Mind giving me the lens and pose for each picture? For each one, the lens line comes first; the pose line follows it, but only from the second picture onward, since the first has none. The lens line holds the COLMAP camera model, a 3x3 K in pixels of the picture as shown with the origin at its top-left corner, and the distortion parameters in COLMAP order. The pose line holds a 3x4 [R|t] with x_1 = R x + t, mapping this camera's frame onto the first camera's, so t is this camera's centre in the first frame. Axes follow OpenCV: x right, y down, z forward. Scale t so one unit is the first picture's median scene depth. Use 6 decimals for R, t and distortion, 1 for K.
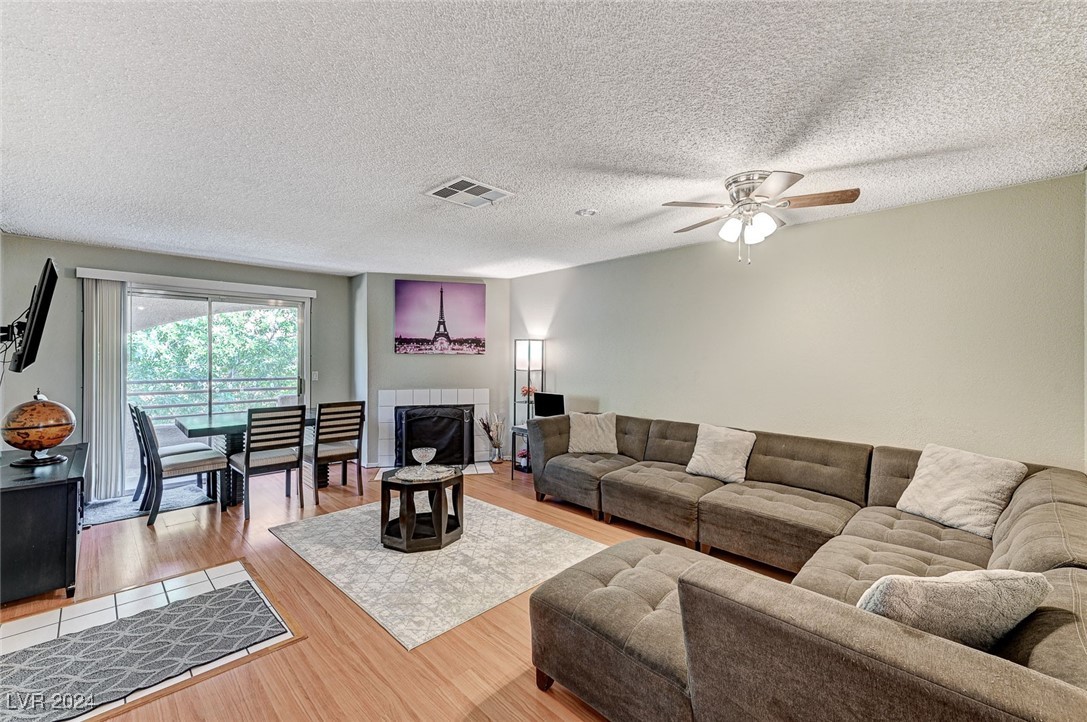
lens RADIAL K [[458.4, 0, 550.3], [0, 458.4, 357.3], [0, 0, 1]] dist [0.011729, 0.000776]
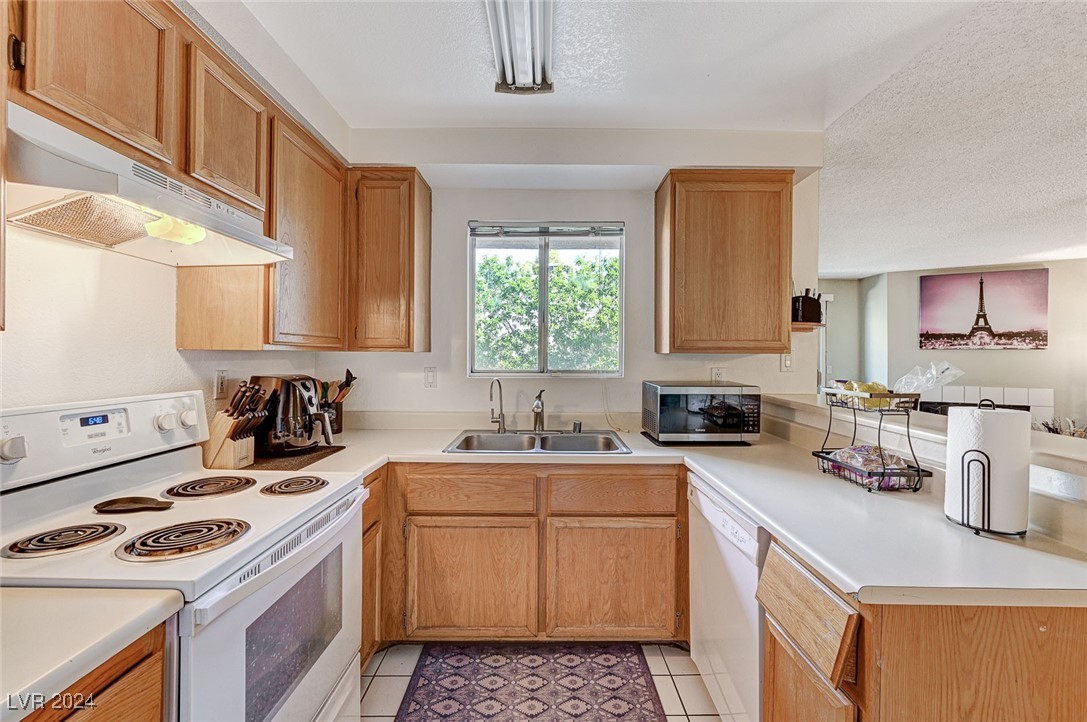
lens RADIAL K [[450.0, 0, 545.0], [0, 450.0, 355.2], [0, 0, 1]] dist [-0.007825, 0.002456]
pose [[0.708712, 0.000241, -0.705498, -0.303574], [-0.001696, 0.999998, -0.001362, 0.010196], [0.705496, 0.002162, 0.708711, -0.370429]]
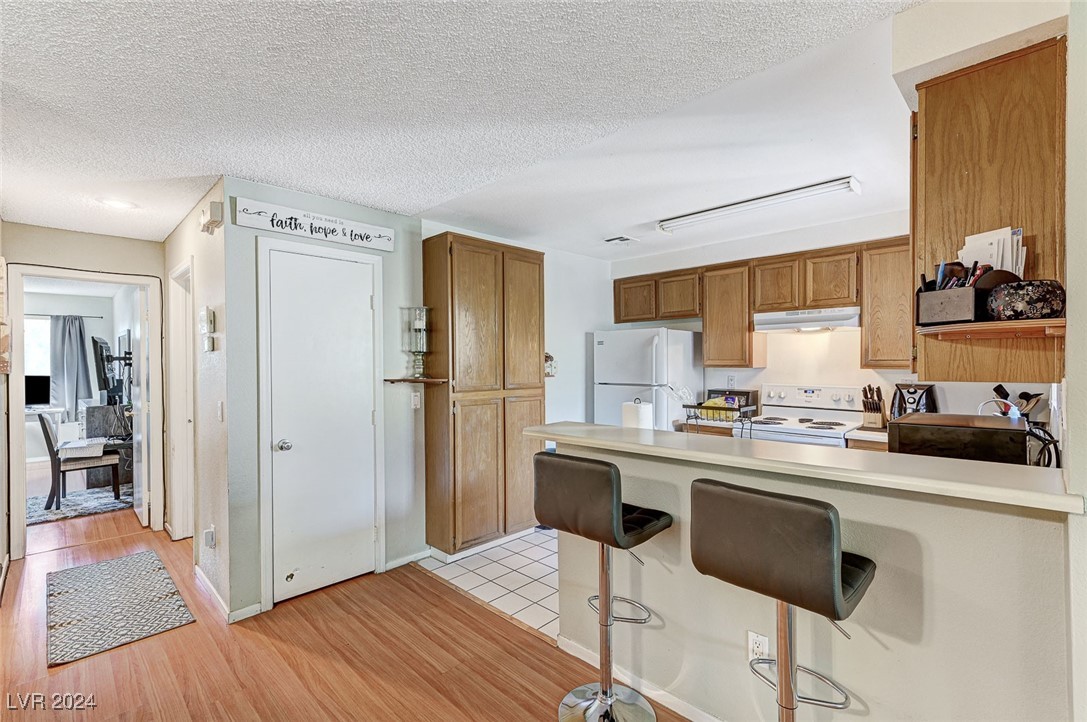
lens RADIAL K [[481.9, 0, 551.0], [0, 481.9, 366.9], [0, 0, 1]] dist [-0.003185, -0.000519]
pose [[-0.999954, 0.000037, -0.009637, -0.200188], [-0.000068, 0.999941, 0.010861, -0.006250], [0.009636, 0.010862, -0.999895, 0.548141]]
